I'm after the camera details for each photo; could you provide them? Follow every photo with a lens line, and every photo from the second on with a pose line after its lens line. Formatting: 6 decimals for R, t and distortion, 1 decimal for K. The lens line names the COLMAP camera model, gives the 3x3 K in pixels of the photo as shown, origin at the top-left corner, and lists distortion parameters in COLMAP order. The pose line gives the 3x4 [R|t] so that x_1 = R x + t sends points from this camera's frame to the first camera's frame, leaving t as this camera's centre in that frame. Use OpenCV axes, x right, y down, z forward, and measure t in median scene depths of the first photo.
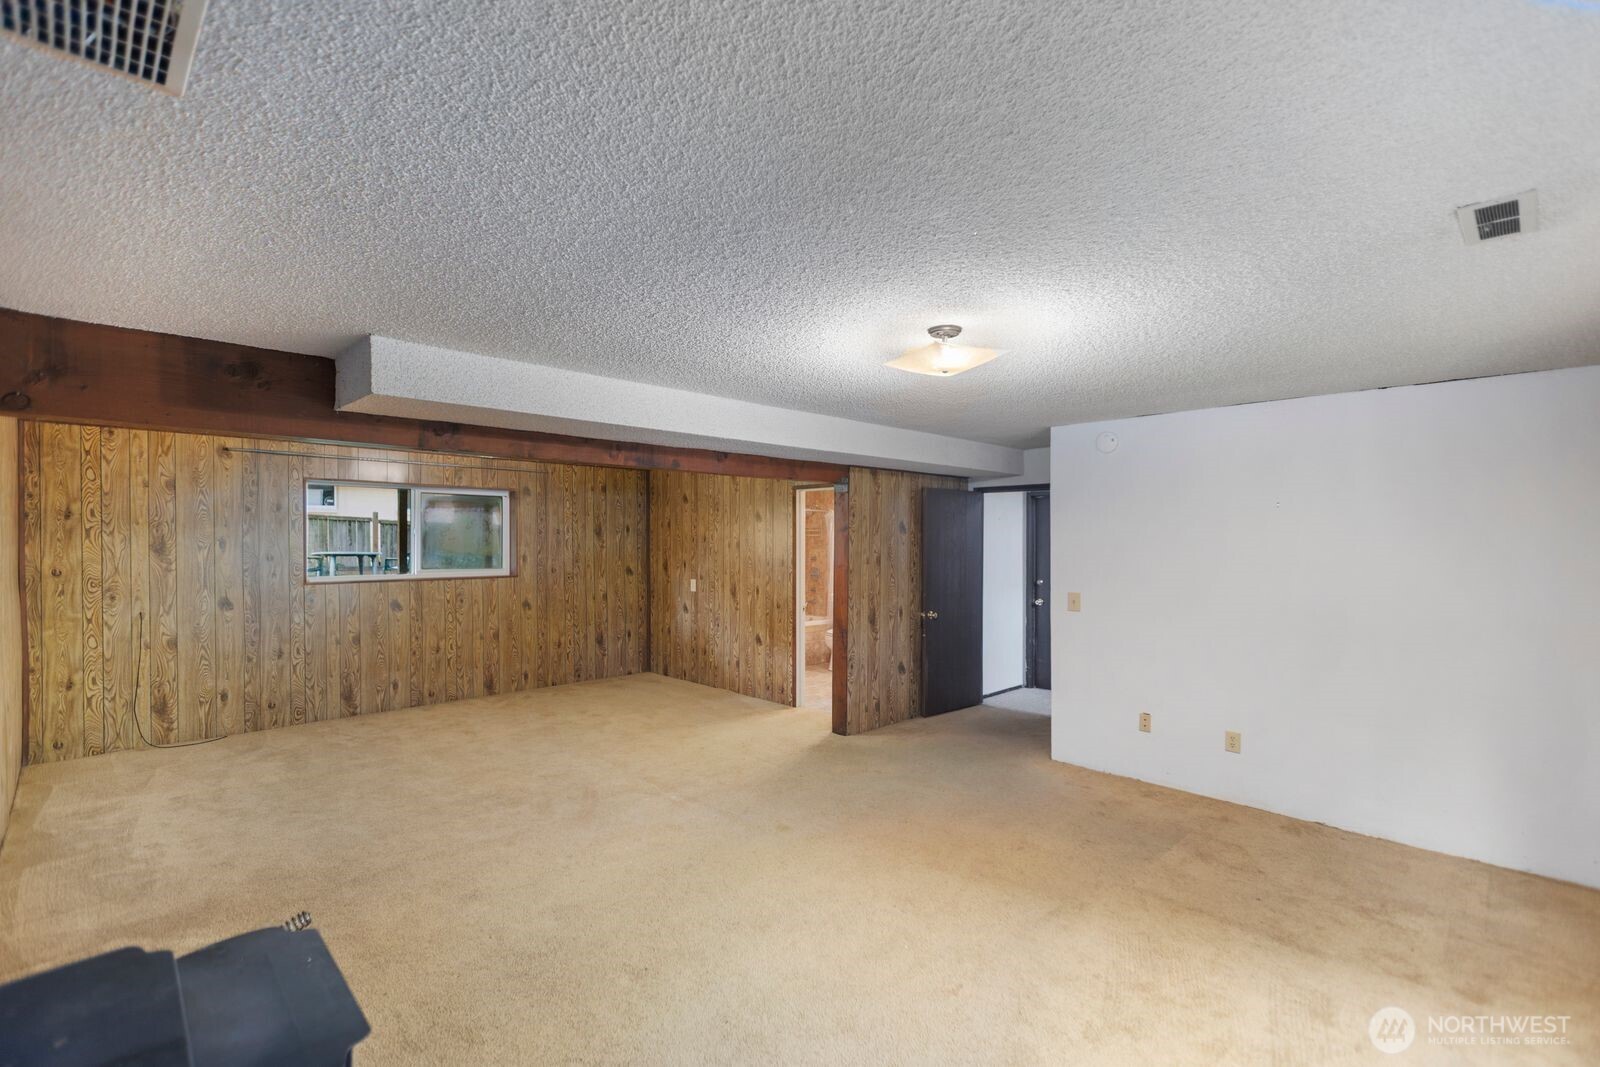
lens RADIAL K [[717.0, 0, 796.0], [0, 717.0, 540.7], [0, 0, 1]] dist [0.005343, 0.001403]
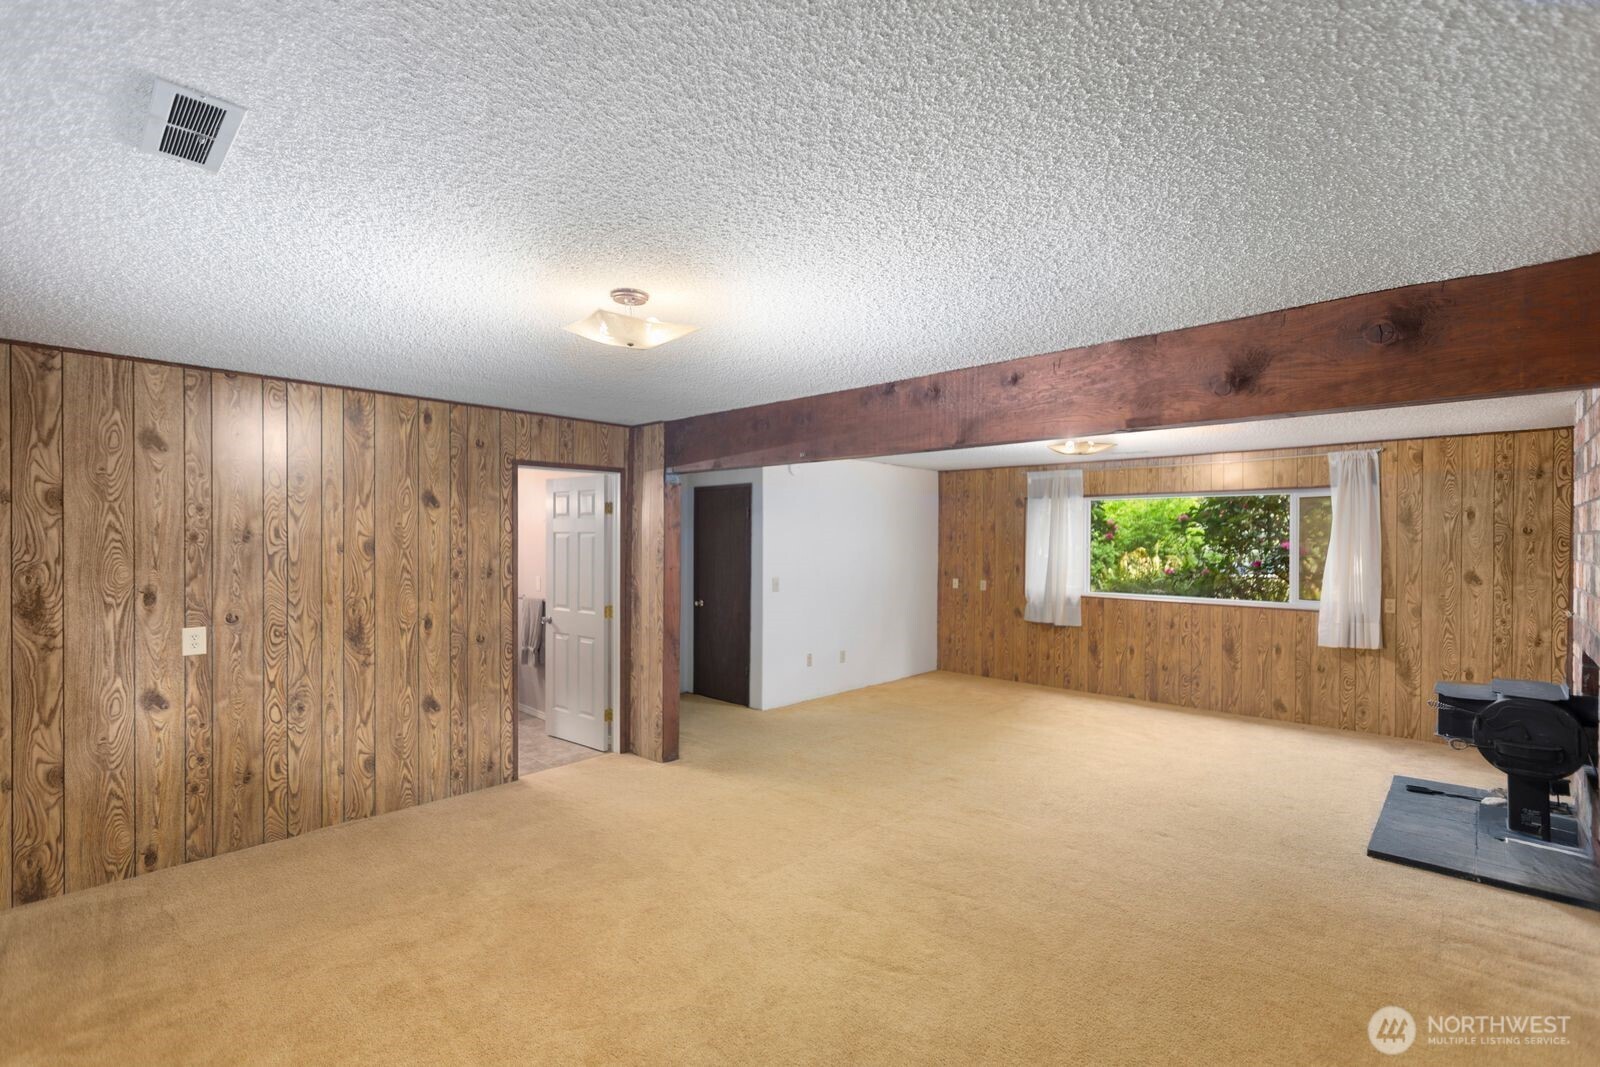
lens RADIAL K [[717.0, 0, 797.4], [0, 717.0, 536.0], [0, 0, 1]] dist [0.005343, 0.001403]
pose [[-0.038876, 0.001511, 0.999243, -0.706345], [-0.000881, 0.999998, -0.001547, -0.002338], [-0.999244, -0.000940, -0.038875, 0.761906]]
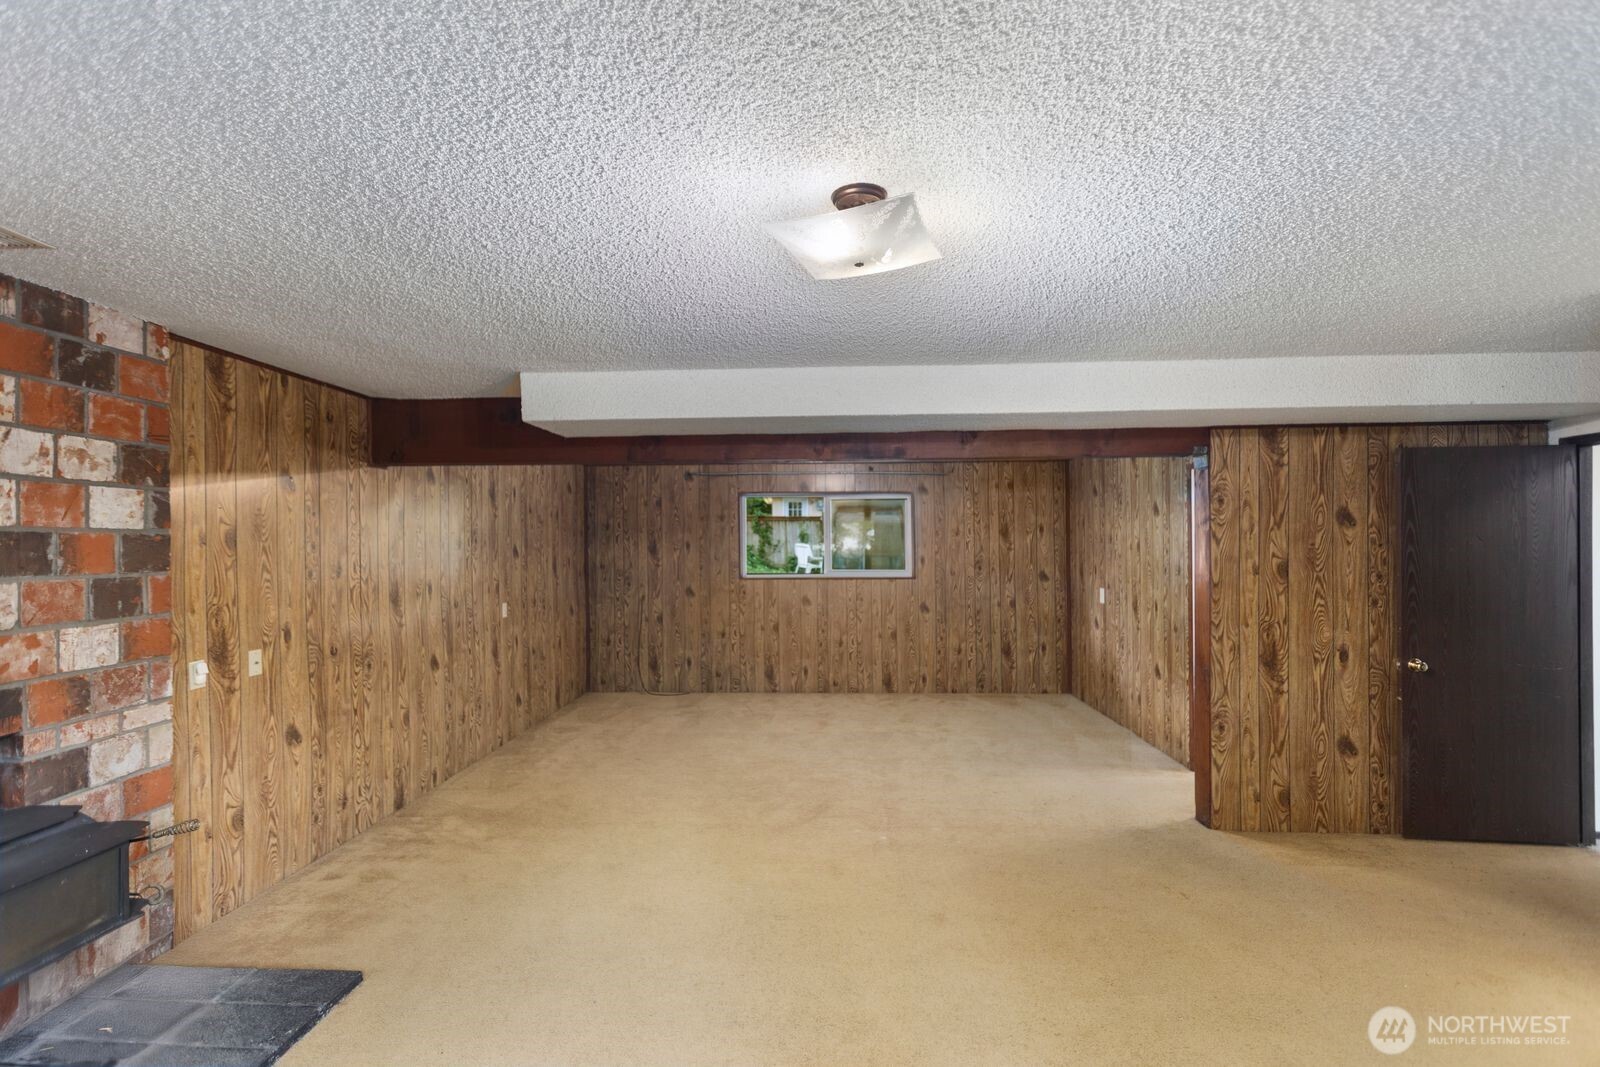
lens RADIAL K [[717.0, 0, 799.7], [0, 717.0, 538.0], [0, 0, 1]] dist [0.005343, 0.001403]
pose [[0.681823, -0.011134, -0.731433, 0.260947], [0.005518, 0.999934, -0.010077, 0.002993], [0.731497, 0.002834, 0.681839, 0.220795]]
